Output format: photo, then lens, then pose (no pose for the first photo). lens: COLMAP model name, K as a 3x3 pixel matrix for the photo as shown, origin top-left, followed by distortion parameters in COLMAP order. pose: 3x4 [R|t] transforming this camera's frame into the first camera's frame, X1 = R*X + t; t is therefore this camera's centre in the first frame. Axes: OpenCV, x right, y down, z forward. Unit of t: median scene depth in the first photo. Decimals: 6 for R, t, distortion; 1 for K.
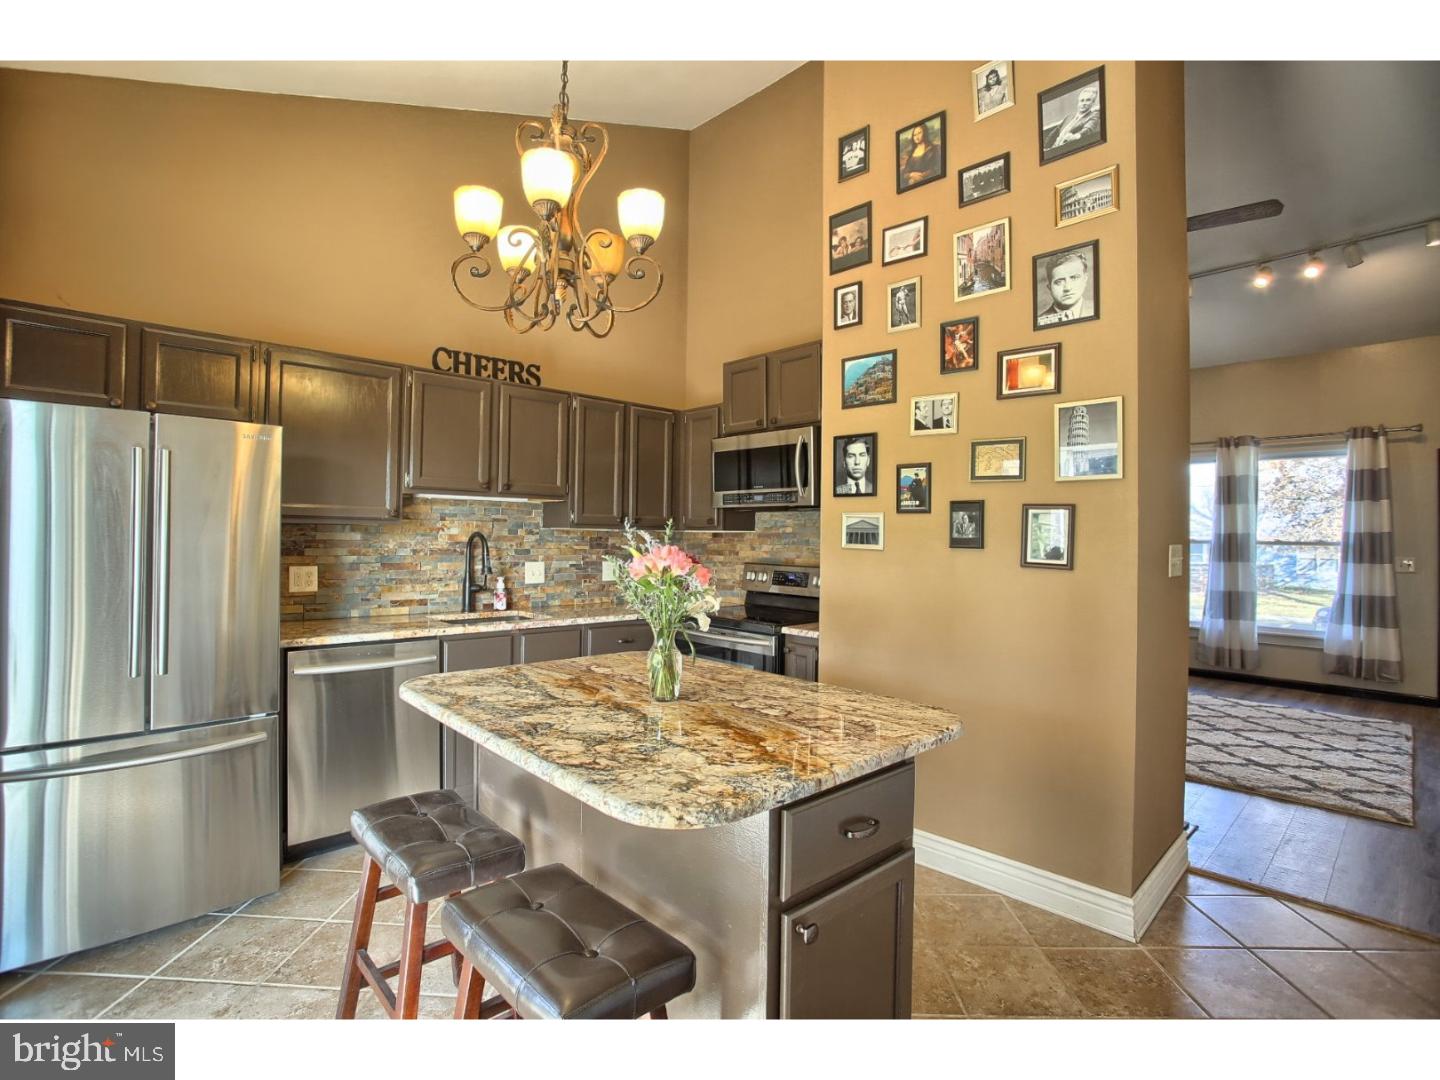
lens RADIAL K [[705.1, 0, 709.5], [0, 705.1, 530.4], [0, 0, 1]] dist [-0.086598, 0.034540]
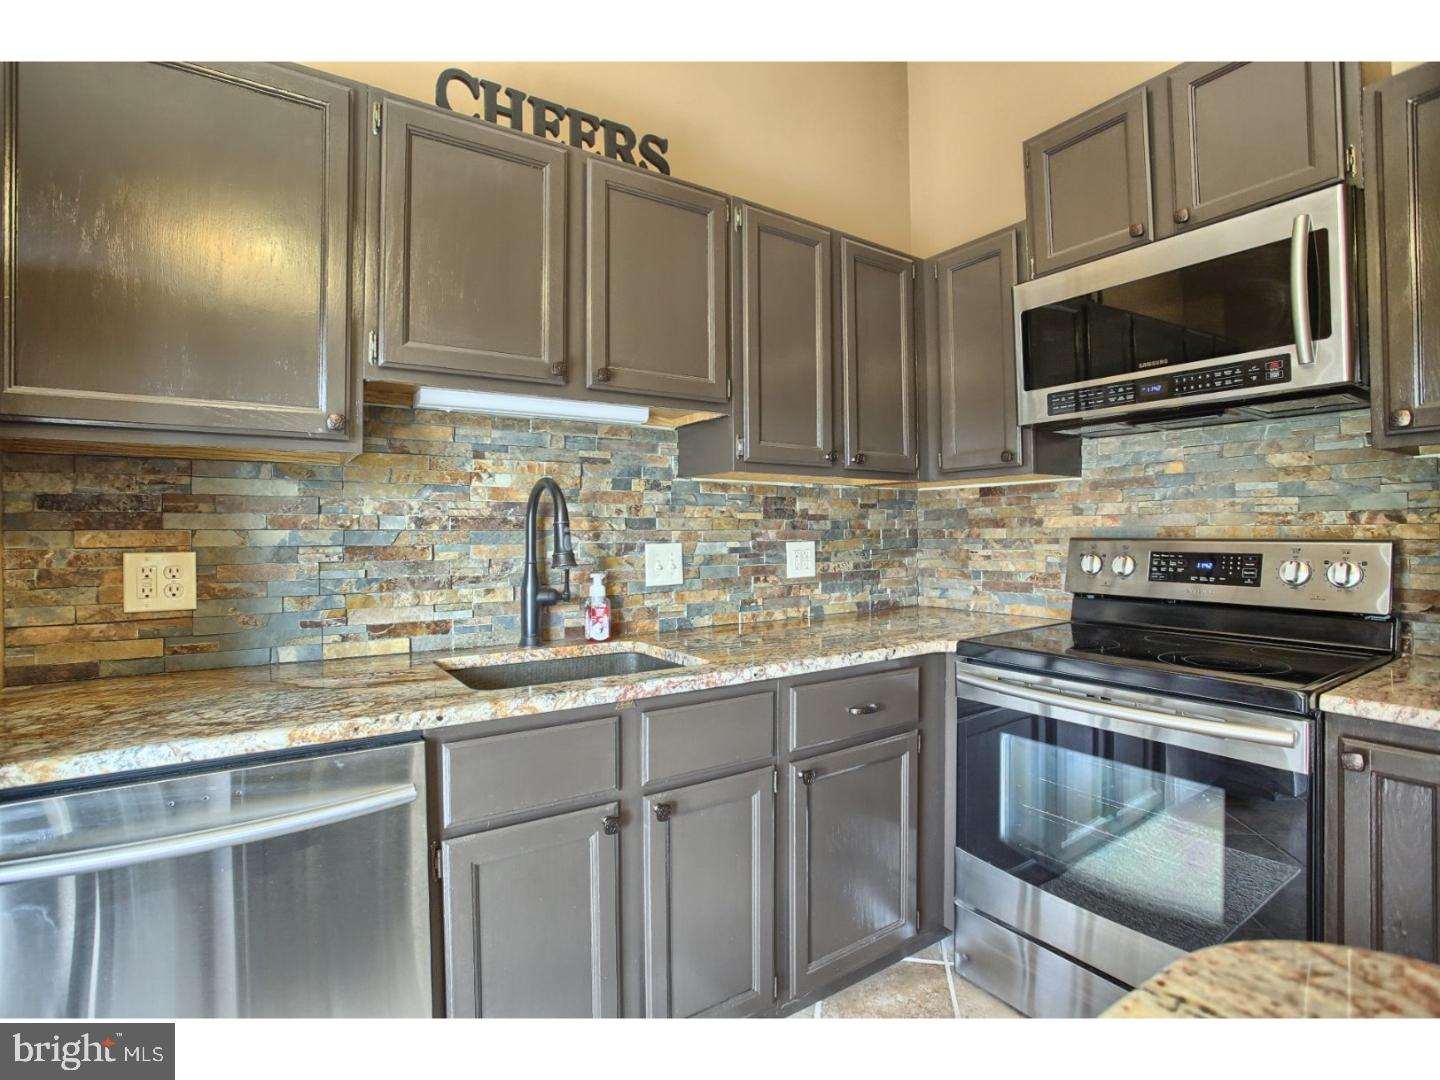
lens RADIAL K [[705.1, 0, 709.5], [0, 705.1, 530.4], [0, 0, 1]] dist [-0.086598, 0.034540]
pose [[0.986488, -0.021315, -0.162440, -0.156414], [0.021956, 0.999757, 0.002153, 0.041575], [0.162355, -0.005691, 0.986716, 0.585838]]
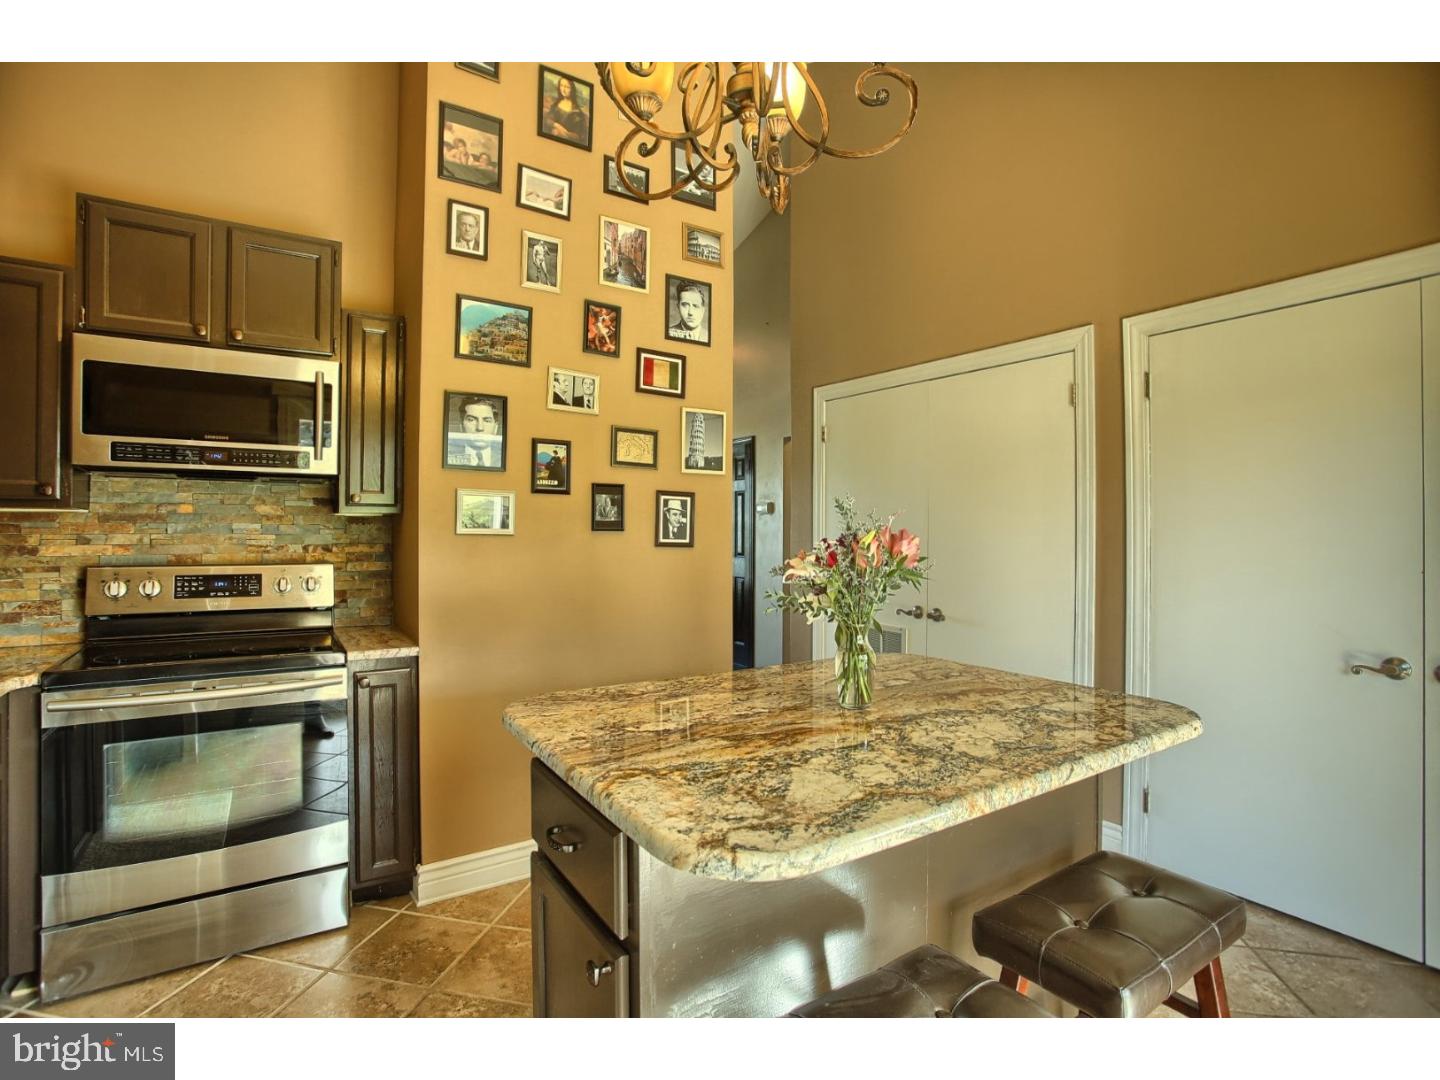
lens RADIAL K [[705.1, 0, 709.5], [0, 705.1, 530.4], [0, 0, 1]] dist [-0.086598, 0.034540]
pose [[0.166203, -0.012269, 0.986015, -0.486645], [-0.007898, 0.999874, 0.013773, 0.007575], [-0.986060, -0.010077, 0.166085, 0.538457]]
